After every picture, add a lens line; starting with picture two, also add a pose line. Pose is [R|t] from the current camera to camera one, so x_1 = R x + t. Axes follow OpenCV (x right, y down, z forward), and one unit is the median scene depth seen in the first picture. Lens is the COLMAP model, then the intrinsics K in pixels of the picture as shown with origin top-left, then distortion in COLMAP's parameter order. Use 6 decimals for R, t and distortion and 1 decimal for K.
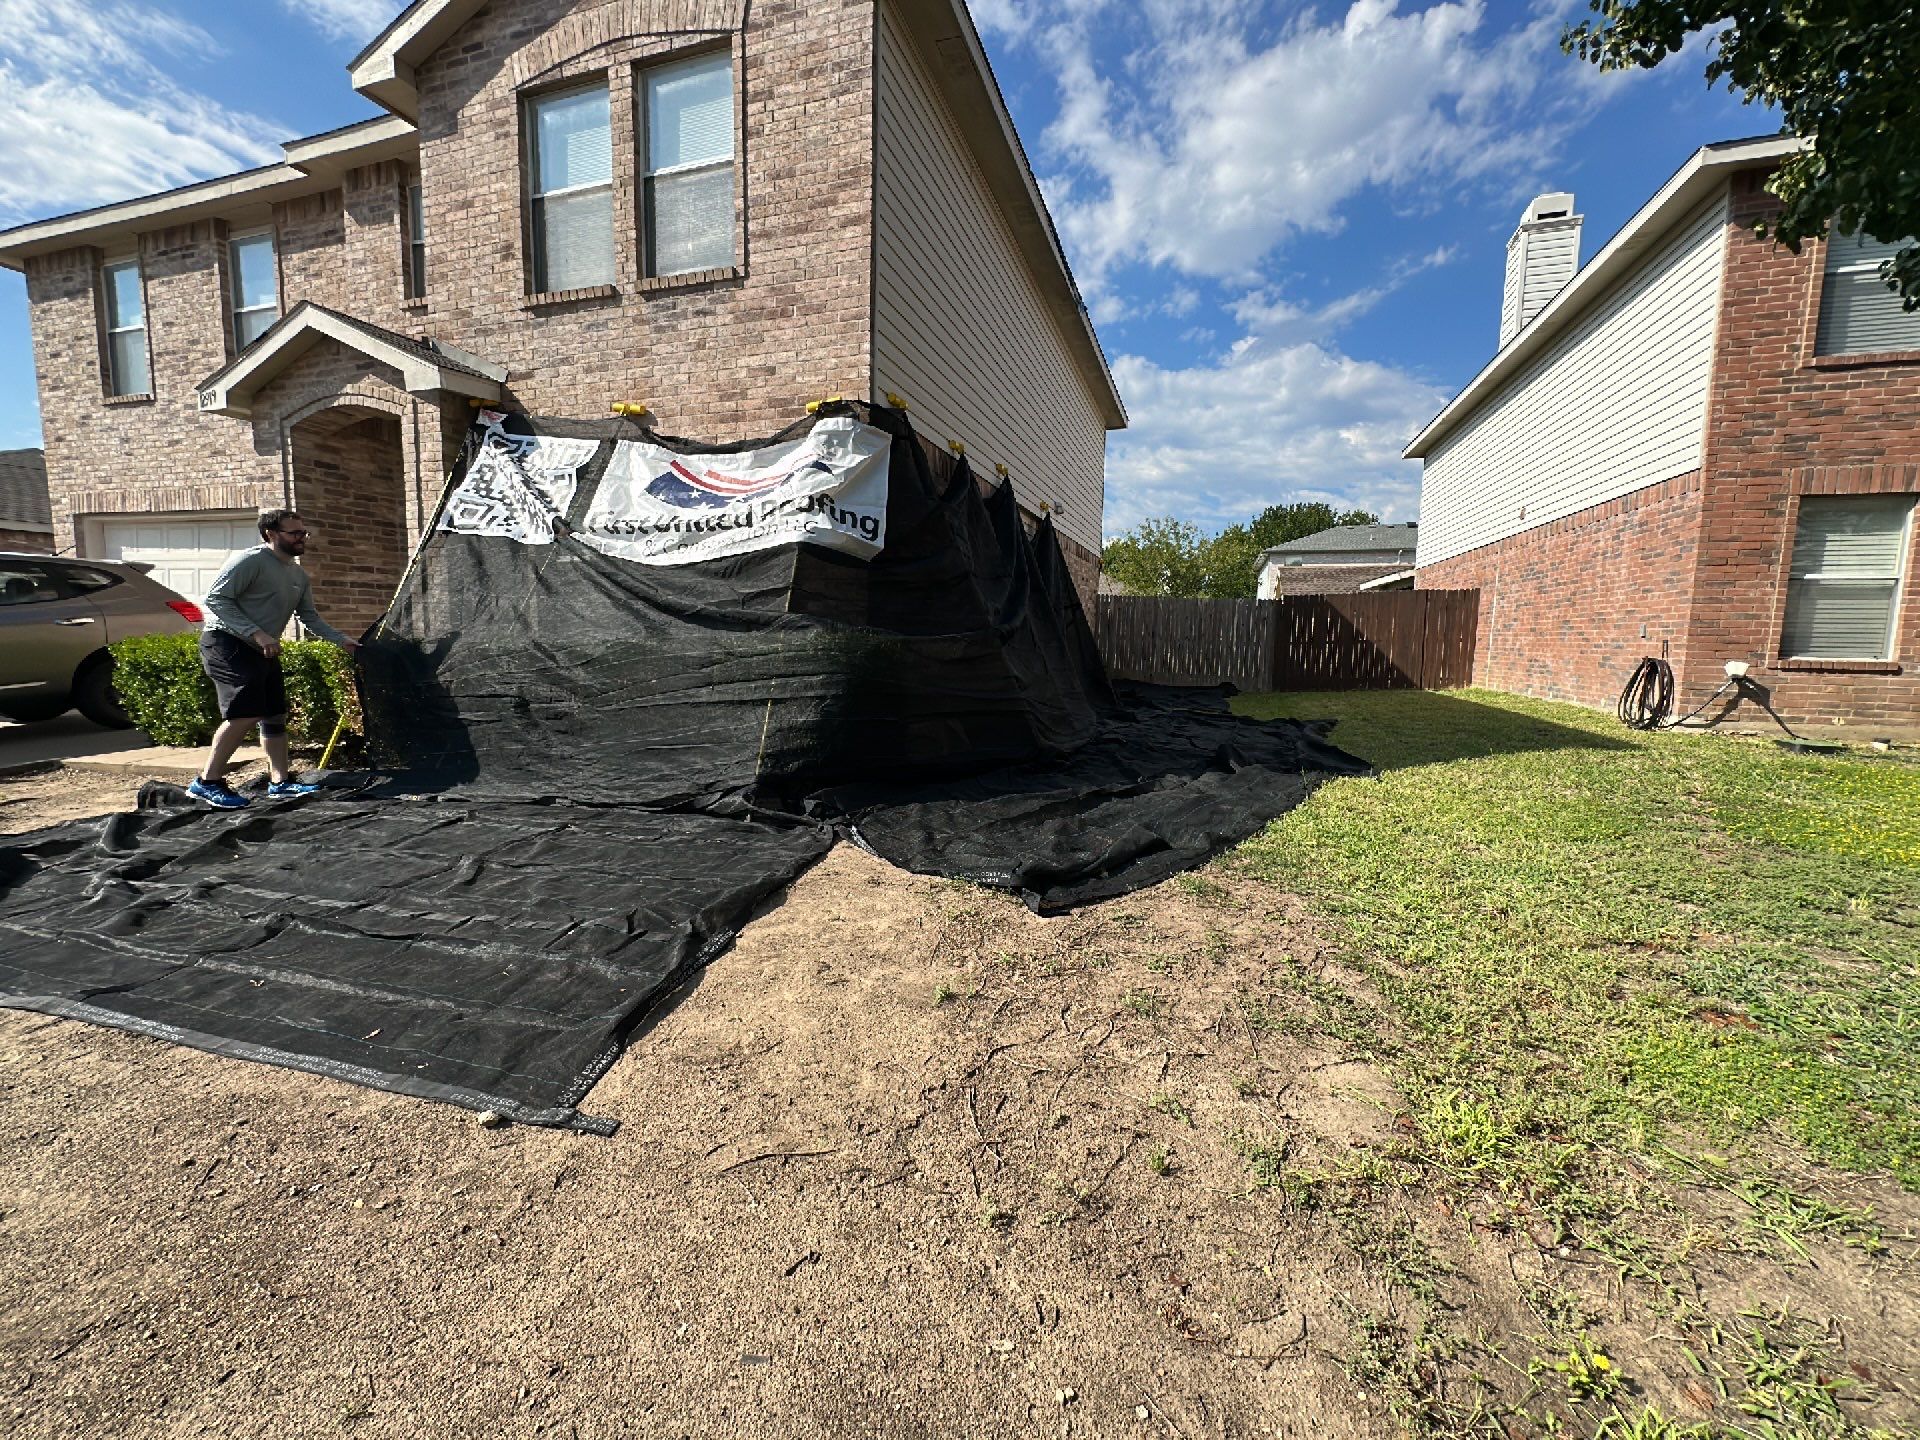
lens RADIAL K [[759.2, 0, 958.5], [0, 759.2, 718.9], [0, 0, 1]] dist [0.003007, -0.001269]
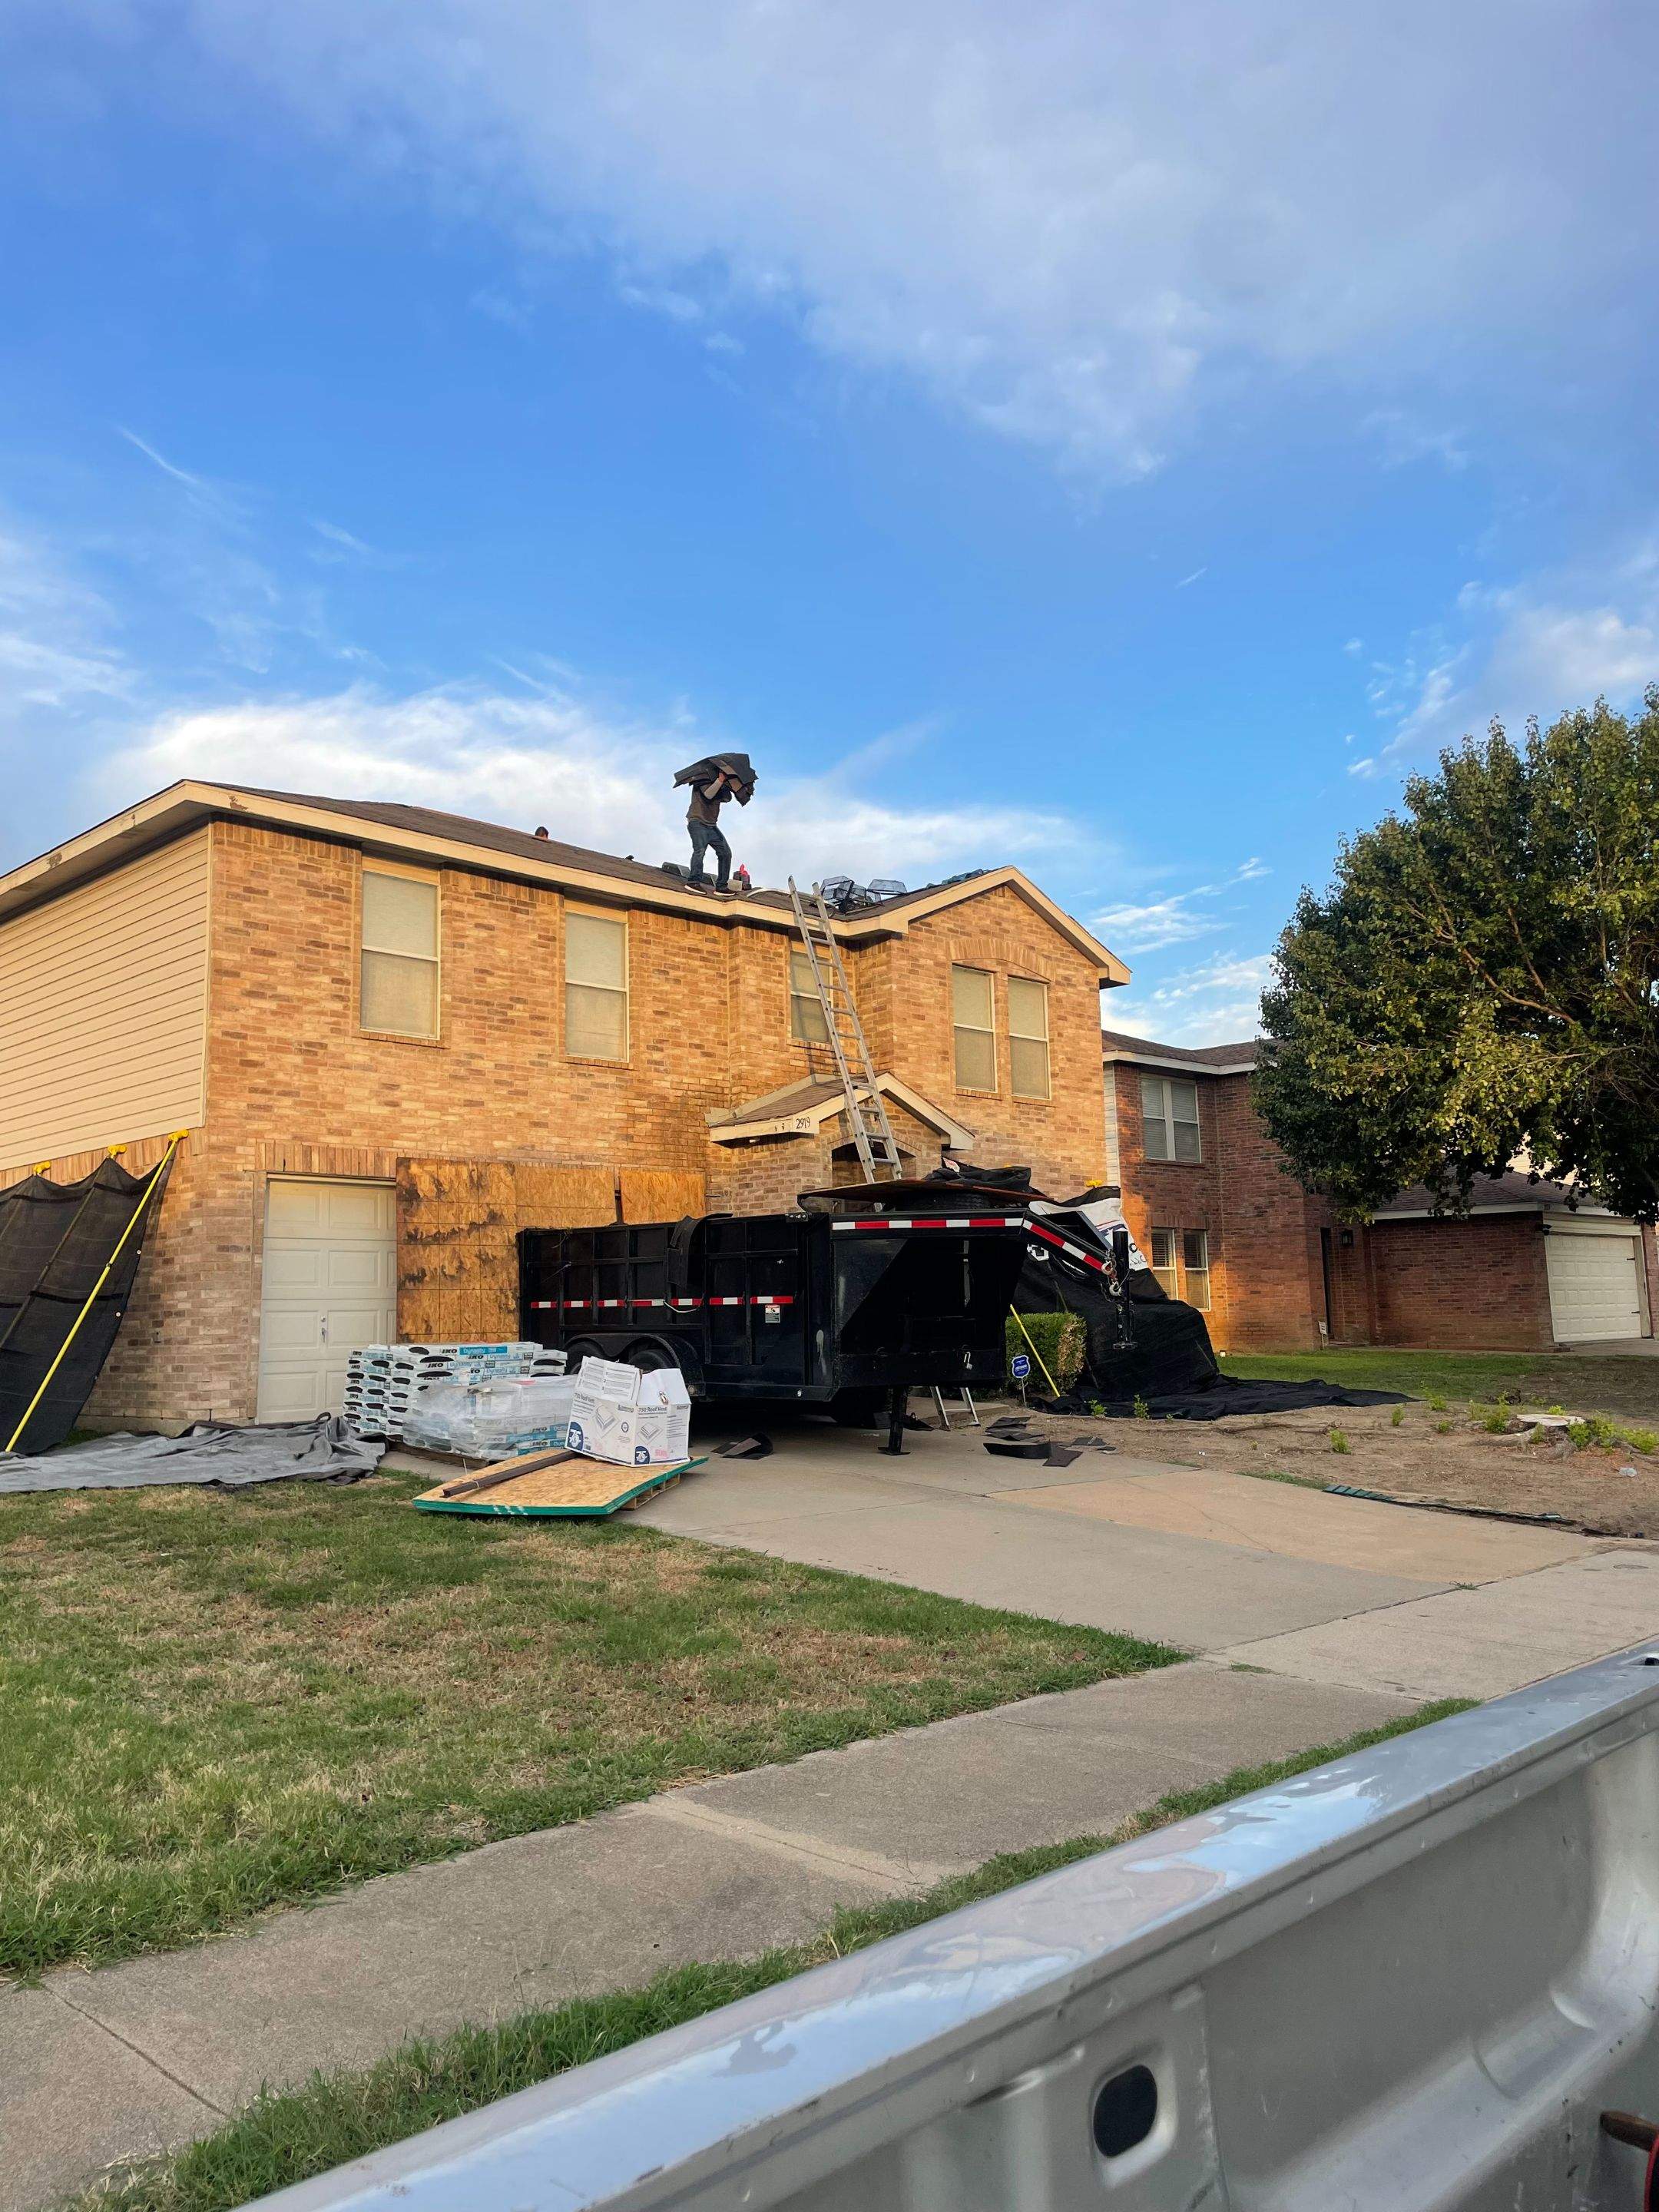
lens RADIAL K [[1640.1, 0, 808.6], [0, 1640.1, 1103.5], [0, 0, 1]] dist [0.065530, -0.004714]
pose [[0.456438, 0.085619, 0.885626, -3.722364], [0.128629, 0.978554, -0.160896, -0.043529], [-0.880408, 0.187356, 0.435636, -0.150334]]
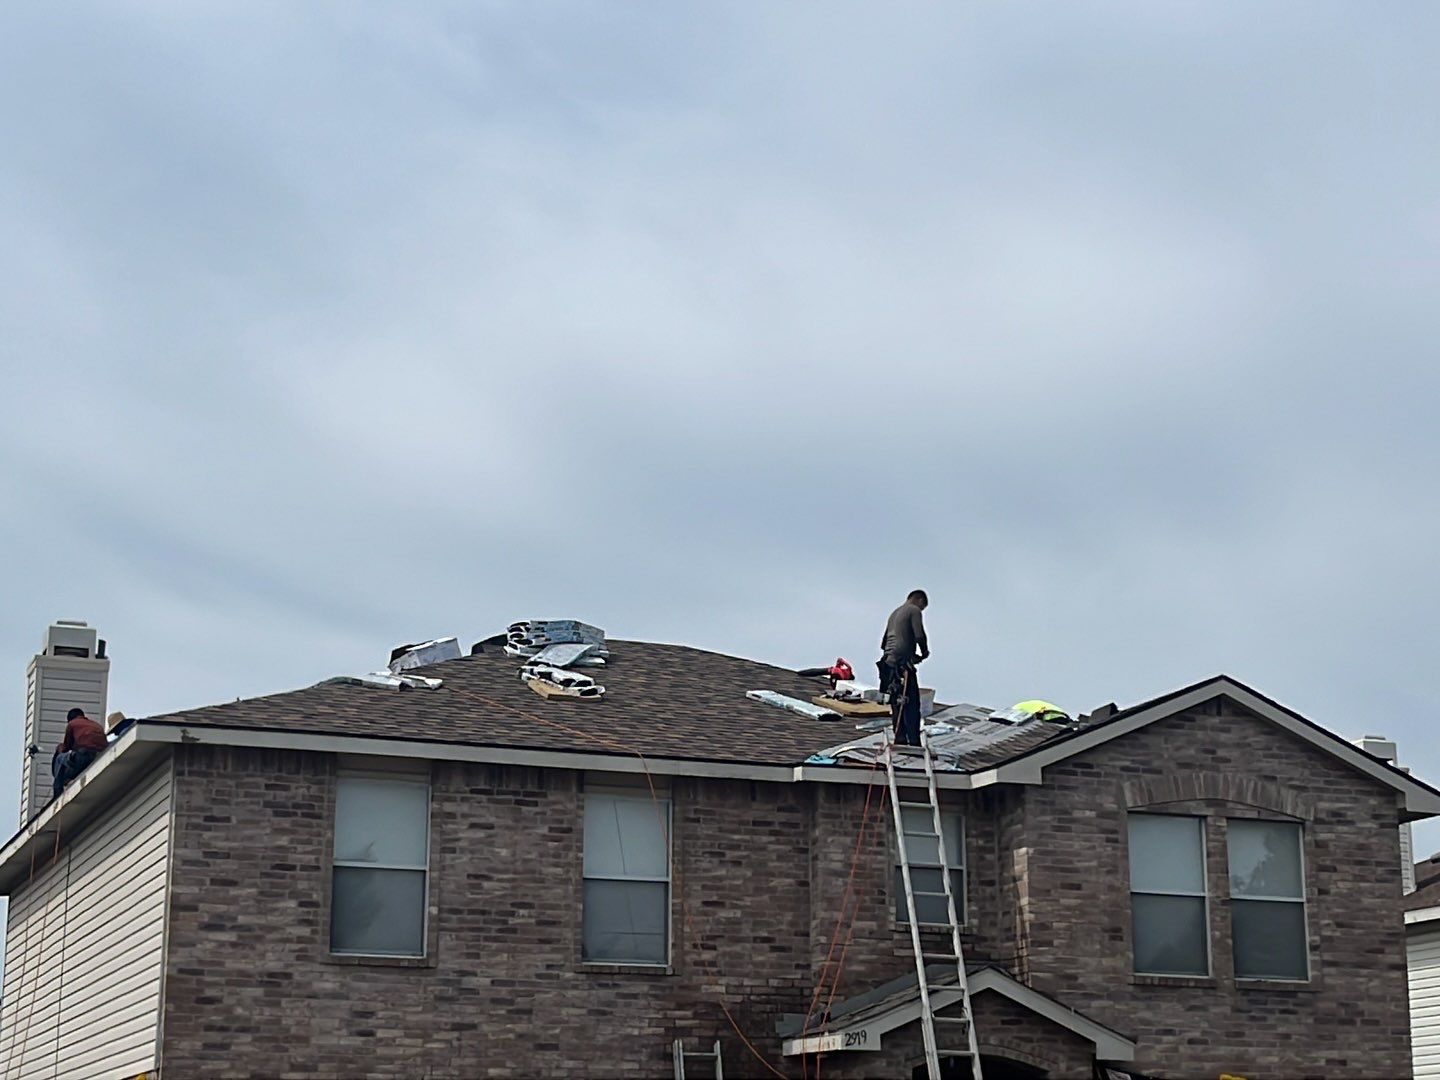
lens RADIAL K [[2834.0, 0, 738.4], [0, 2834.0, 564.1], [0, 0, 1]] dist [0.140629, 0.000000]
pose [[0.759643, 0.127769, 0.637666, -4.059226], [0.089519, 0.950634, -0.297121, 0.091899], [-0.644150, 0.282789, 0.710705, -1.963831]]
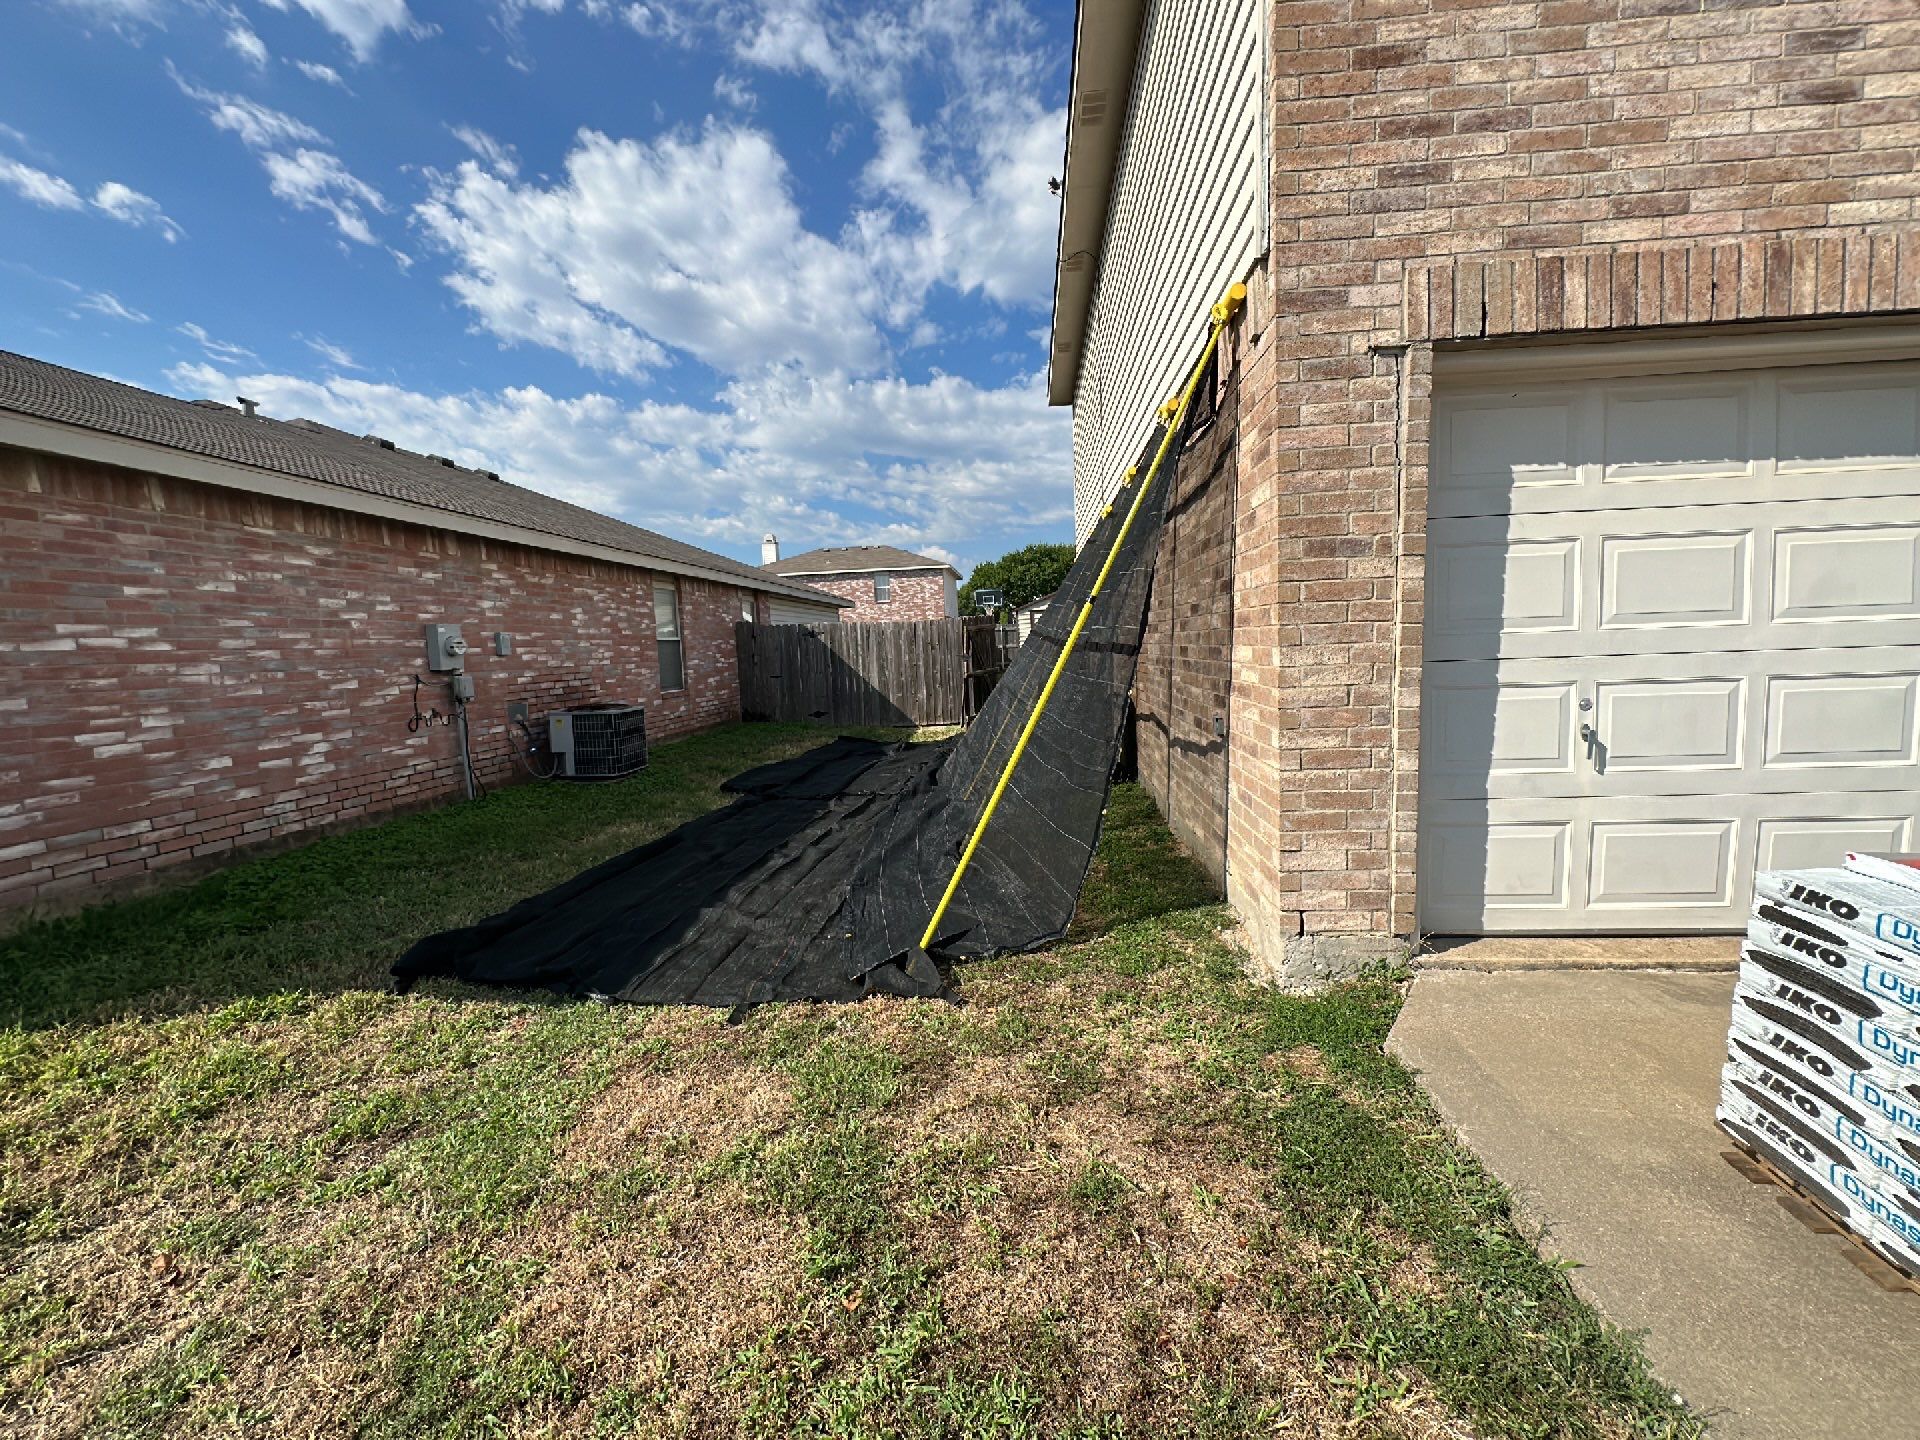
lens RADIAL K [[759.2, 0, 973.7], [0, 759.2, 720.0], [0, 0, 1]] dist [0.003007, -0.001269]
pose [[0.970112, -0.084575, 0.227443, -2.290831], [0.087964, 0.996112, -0.004788, -0.244908], [-0.226154, 0.024652, 0.973780, 1.277212]]
